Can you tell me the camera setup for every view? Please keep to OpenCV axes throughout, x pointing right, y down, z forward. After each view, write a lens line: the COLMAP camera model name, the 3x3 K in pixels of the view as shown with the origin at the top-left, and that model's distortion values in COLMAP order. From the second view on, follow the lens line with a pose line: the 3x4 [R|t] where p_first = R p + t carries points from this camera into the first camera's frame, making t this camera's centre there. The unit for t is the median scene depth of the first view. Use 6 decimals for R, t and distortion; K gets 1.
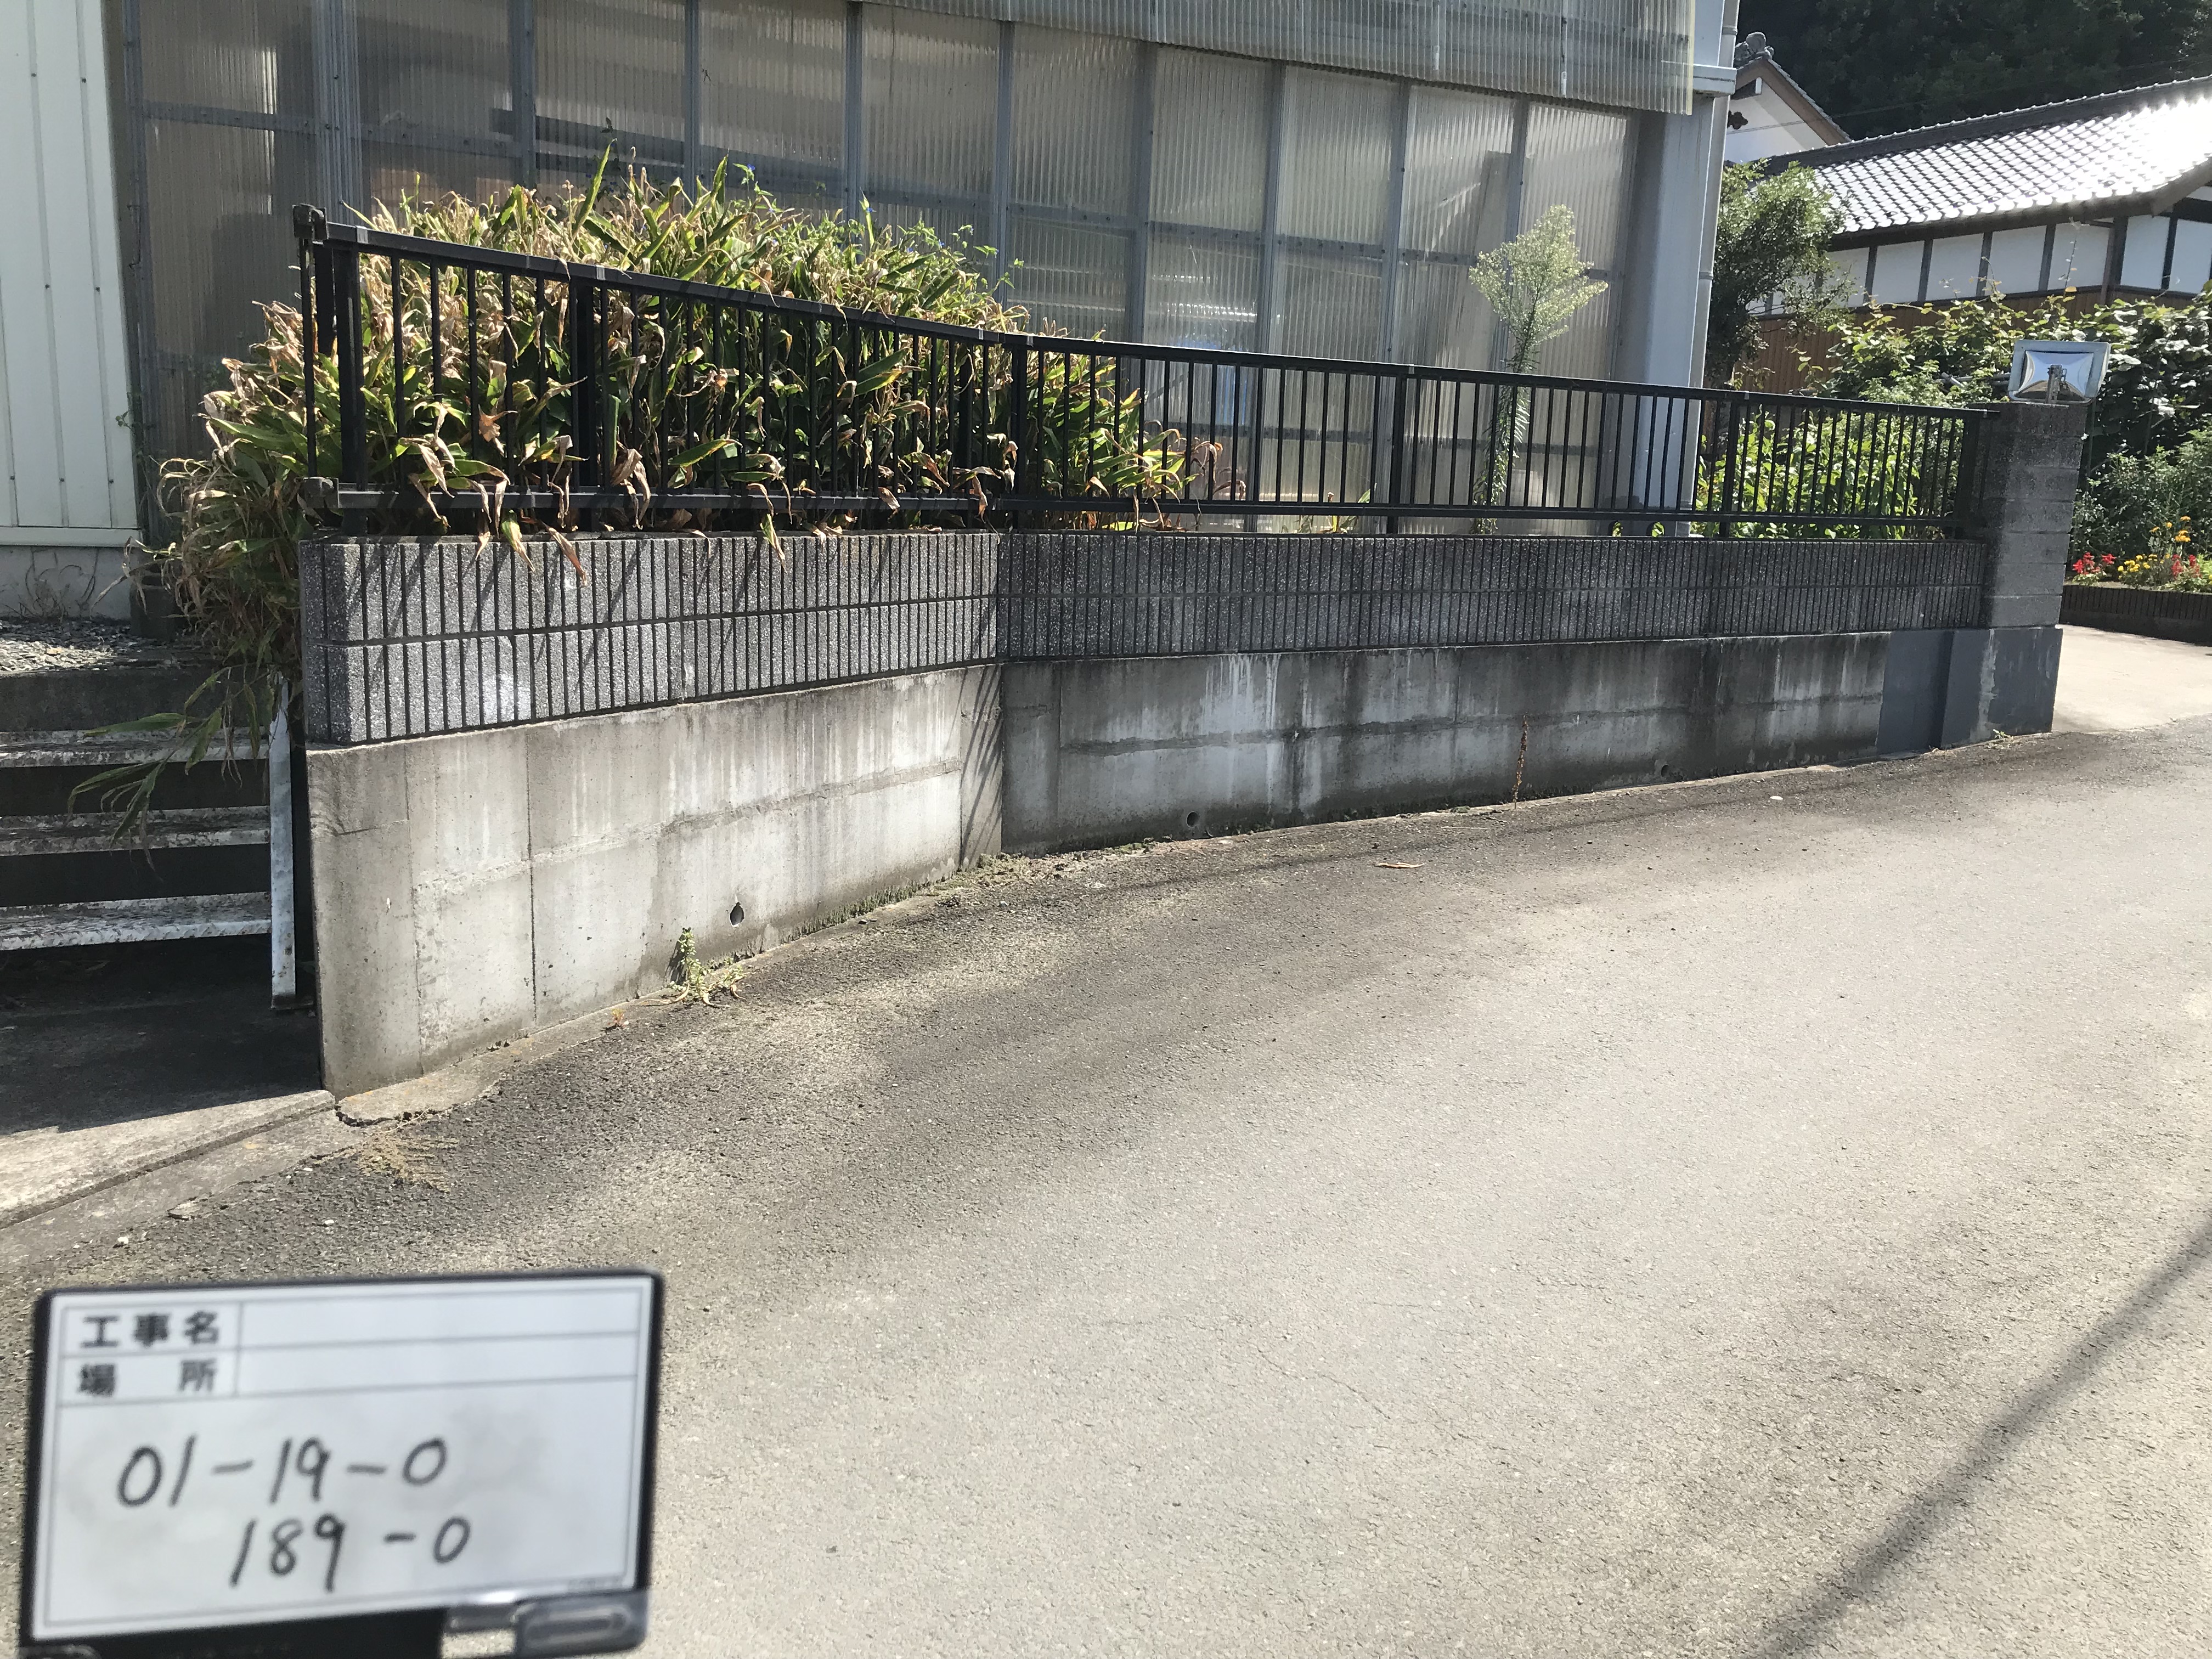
lens RADIAL K [[1818.1, 0, 1105.3], [0, 1818.1, 834.4], [0, 0, 1]] dist [0.038178, -0.034897]
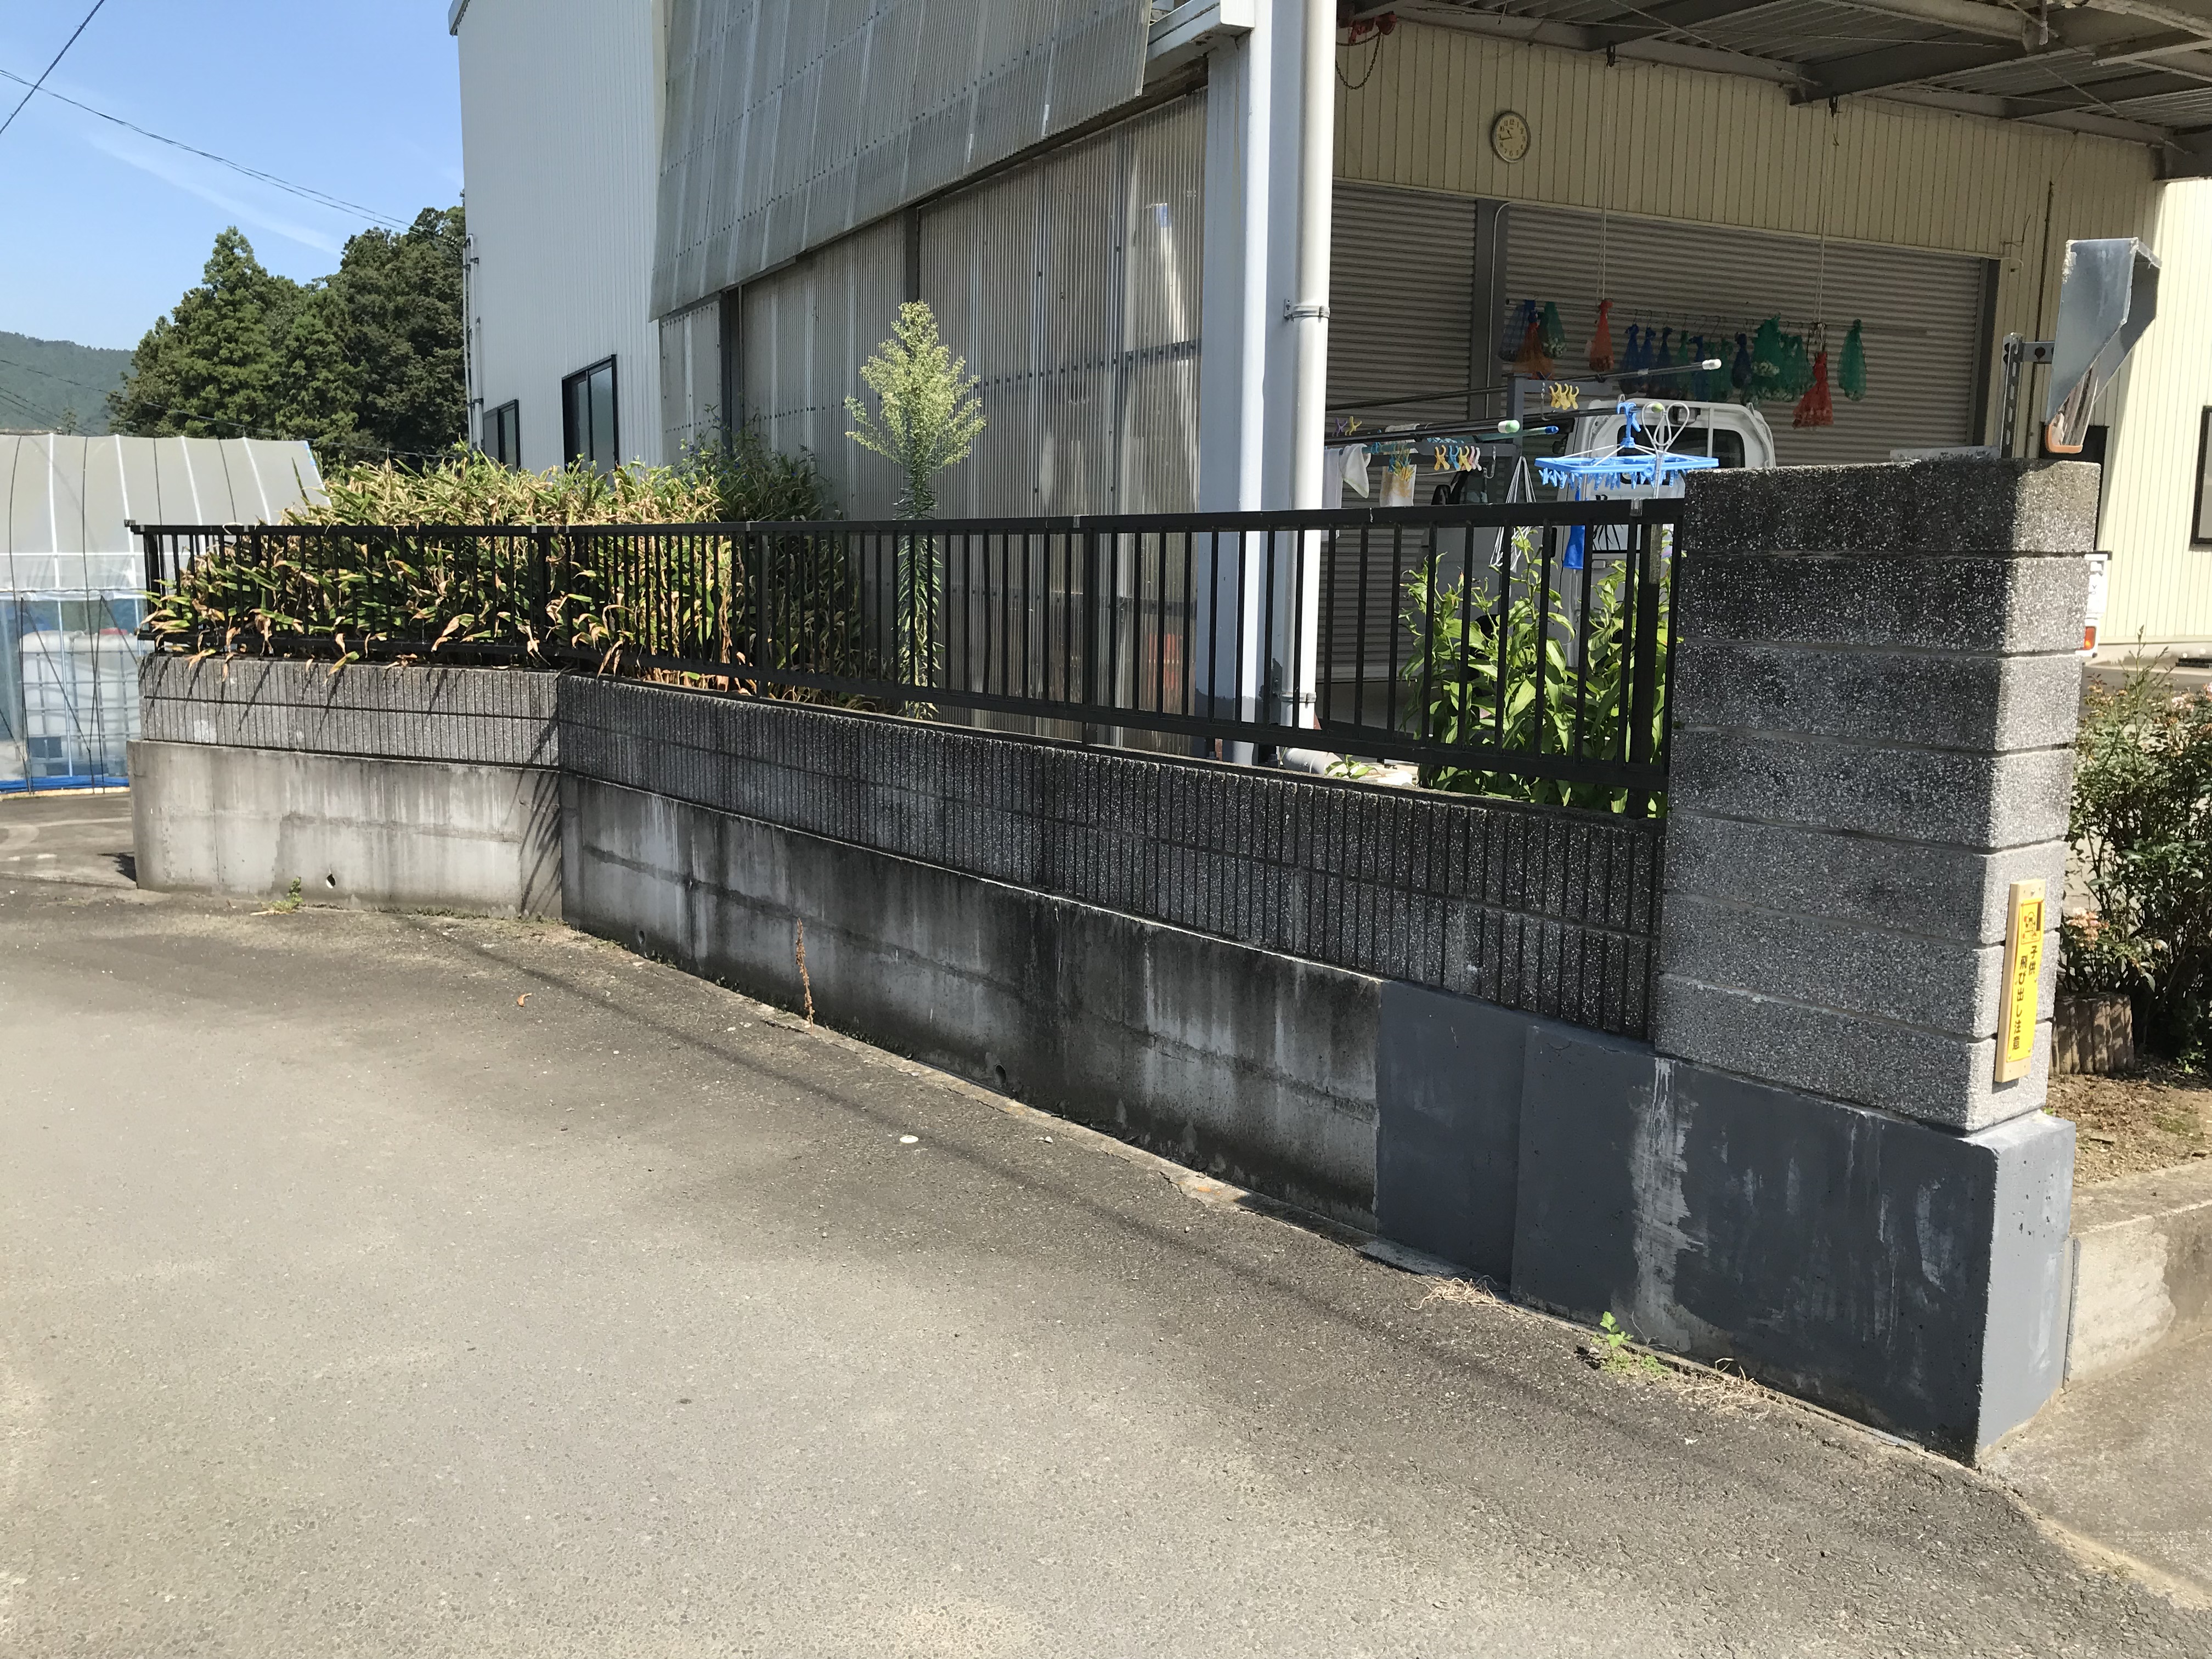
lens RADIAL K [[1818.1, 0, 1107.4], [0, 1818.1, 819.3], [0, 0, 1]] dist [0.038178, -0.034897]
pose [[0.081638, 0.110347, -0.990535, 1.136005], [-0.199820, 0.975485, 0.092201, -0.231509], [0.976426, 0.190401, 0.101686, 1.116740]]
